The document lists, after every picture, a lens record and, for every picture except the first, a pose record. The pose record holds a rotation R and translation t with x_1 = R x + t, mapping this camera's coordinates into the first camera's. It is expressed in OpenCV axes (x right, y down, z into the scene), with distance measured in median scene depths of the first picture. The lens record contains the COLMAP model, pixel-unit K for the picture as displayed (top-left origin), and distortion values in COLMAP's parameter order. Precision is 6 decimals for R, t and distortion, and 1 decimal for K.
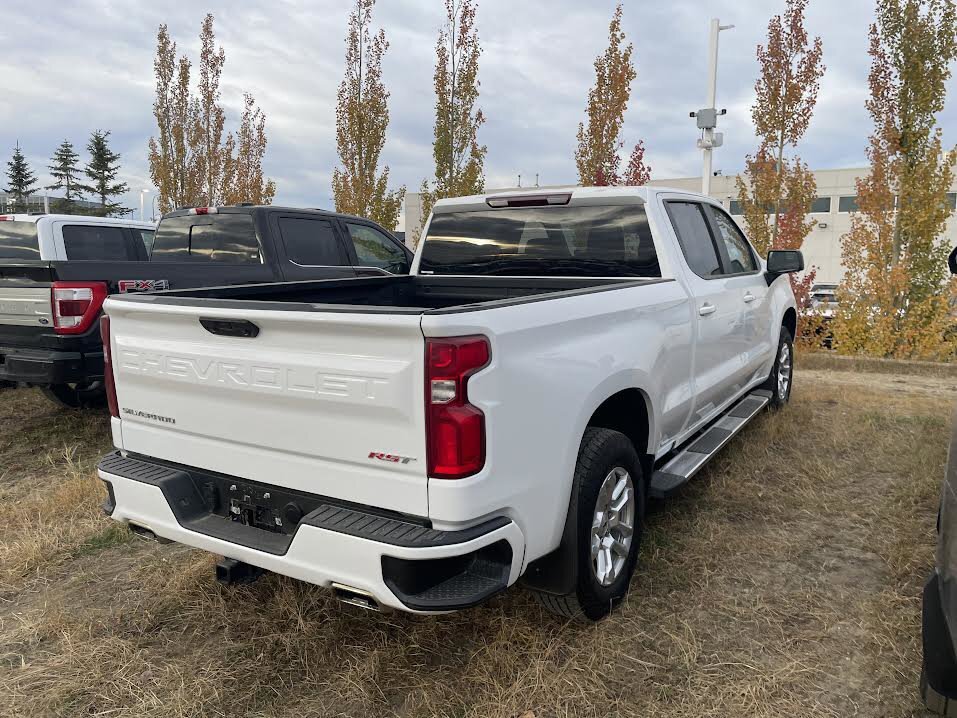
lens RADIAL K [[771.8, 0, 479.5], [0, 771.8, 333.7], [0, 0, 1]] dist [-0.011046, -0.008362]
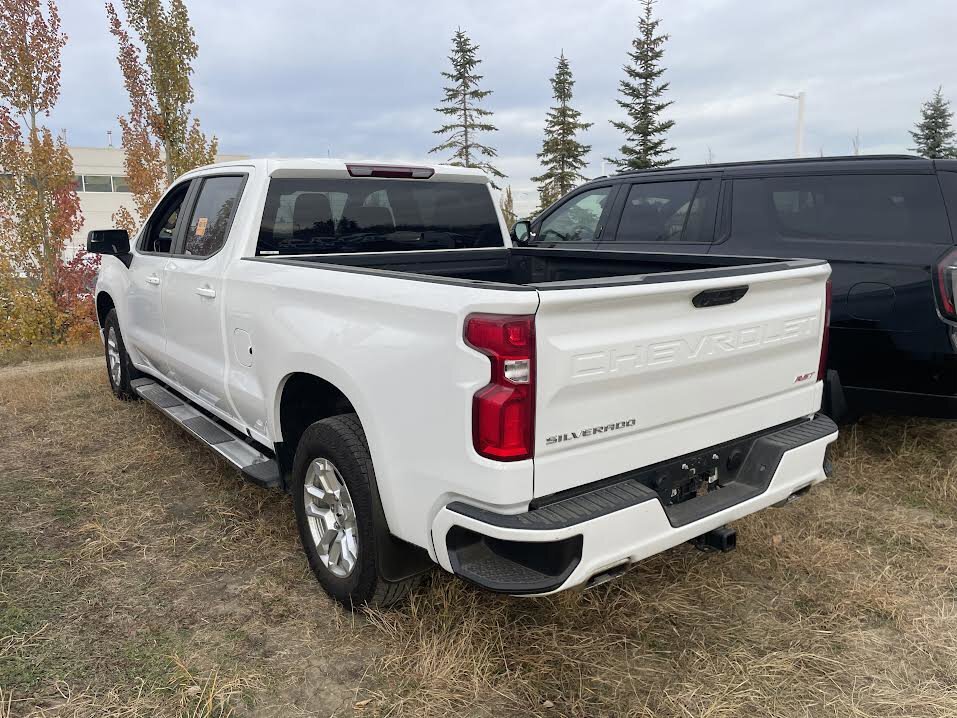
lens RADIAL K [[753.8, 0, 478.5], [0, 753.8, 359.0], [0, 0, 1]] dist [-0.006339, -0.007301]
pose [[0.328785, -0.167206, 0.929485, -1.582712], [0.111786, 0.984173, 0.137502, -0.115105], [-0.937766, 0.058695, 0.342273, 1.136707]]
